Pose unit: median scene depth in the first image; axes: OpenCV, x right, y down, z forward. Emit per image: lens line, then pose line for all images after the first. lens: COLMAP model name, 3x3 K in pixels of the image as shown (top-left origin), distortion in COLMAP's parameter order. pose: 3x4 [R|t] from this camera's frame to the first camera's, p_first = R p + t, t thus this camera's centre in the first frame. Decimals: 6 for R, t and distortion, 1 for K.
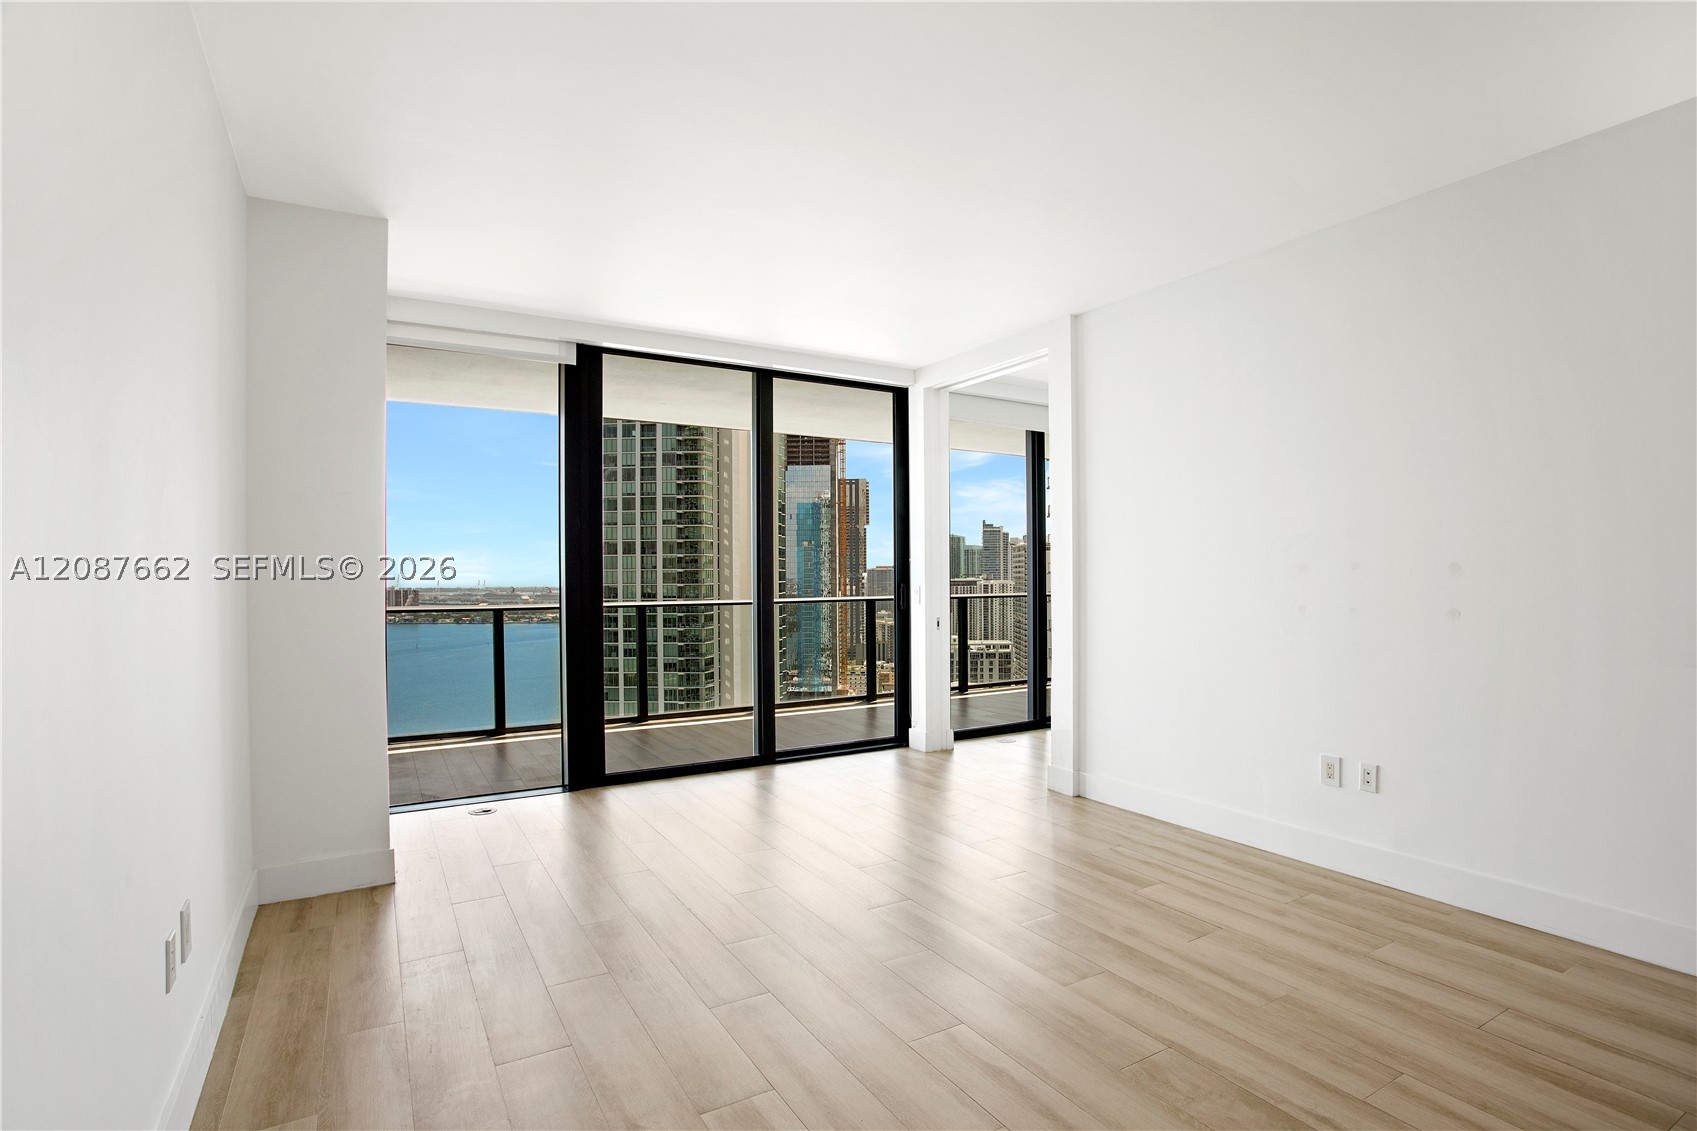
lens RADIAL K [[850.6, 0, 853.3], [0, 850.6, 571.4], [0, 0, 1]] dist [-0.080943, 0.037350]
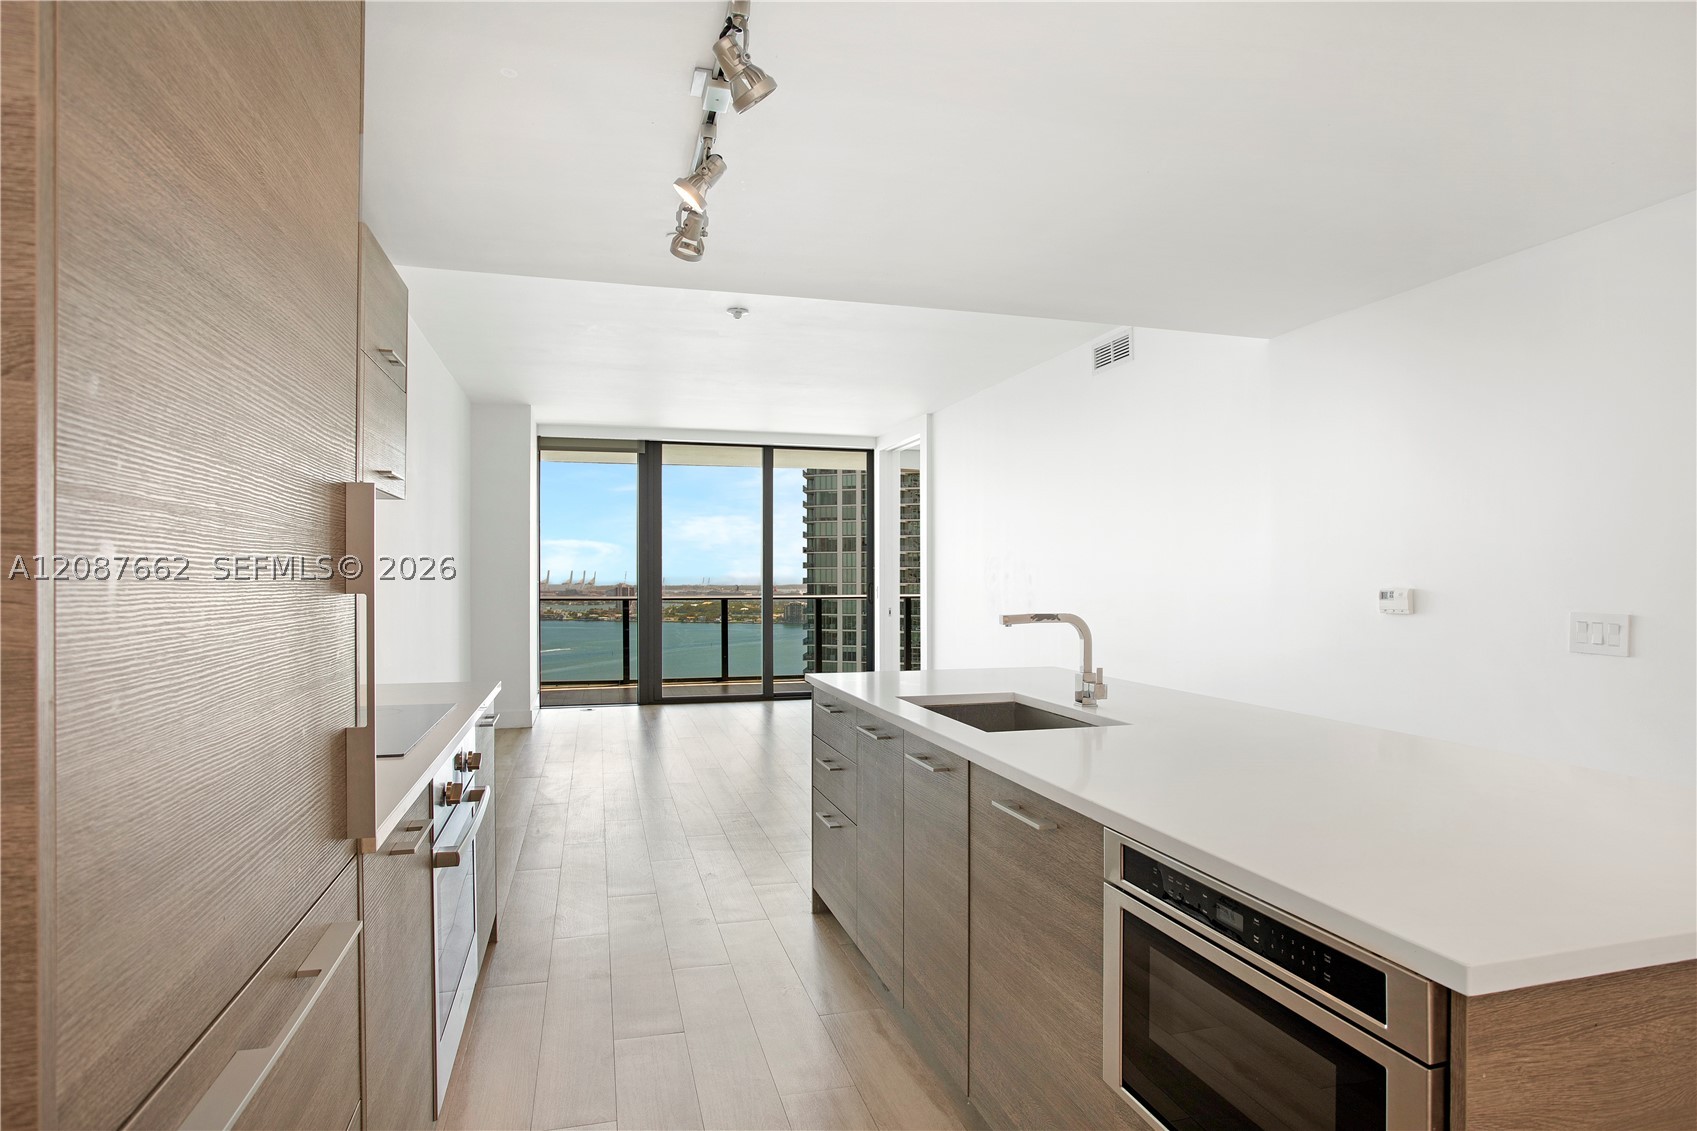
lens RADIAL K [[956.3, 0, 848.5], [0, 956.3, 565.5], [0, 0, 1]] dist [-0.093930, 0.000009]
pose [[0.963658, 0.004861, -0.267095, 0.413323], [-0.006084, 0.999974, -0.003753, -0.010380], [0.267070, 0.005241, 0.963663, -0.527179]]
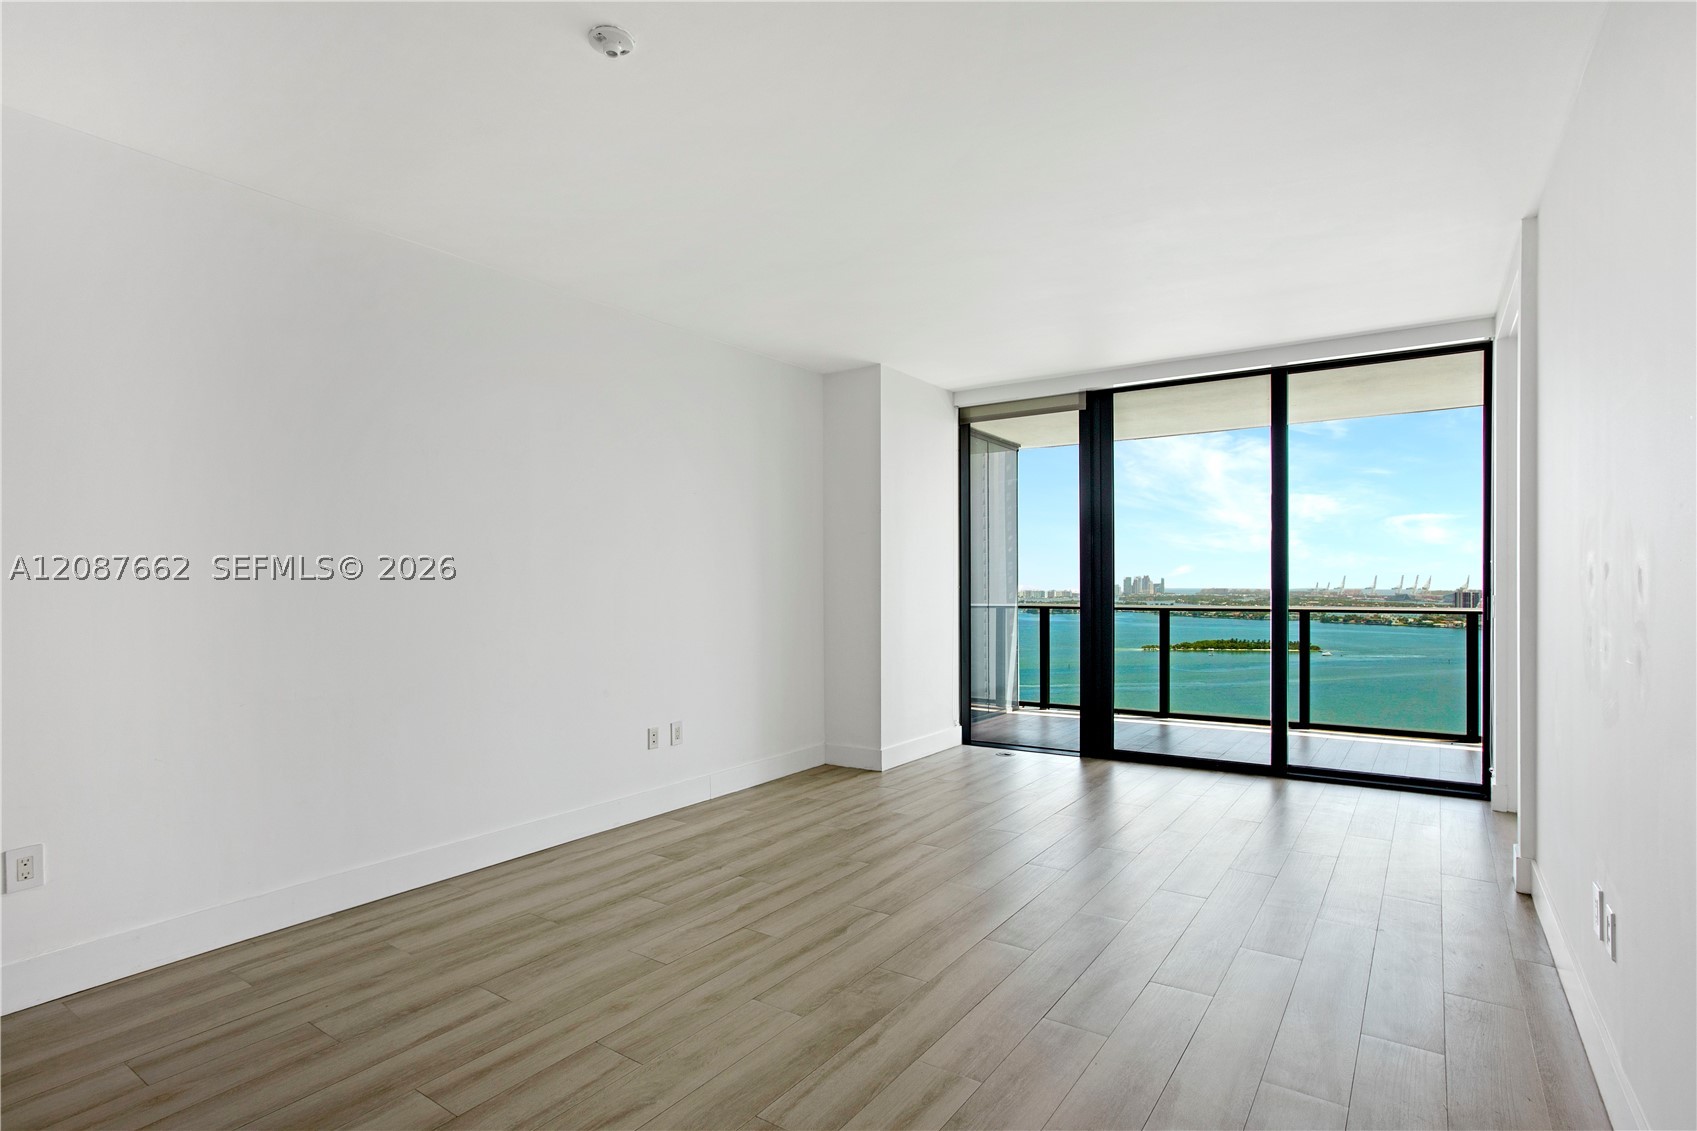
lens RADIAL K [[851.4, 0, 857.8], [0, 851.4, 589.3], [0, 0, 1]] dist [-0.051561, 0.038326]
pose [[0.424704, 0.013929, -0.905225, 0.459283], [0.004610, 0.999835, 0.017547, -0.005661], [0.905320, -0.011626, 0.424570, 0.124704]]
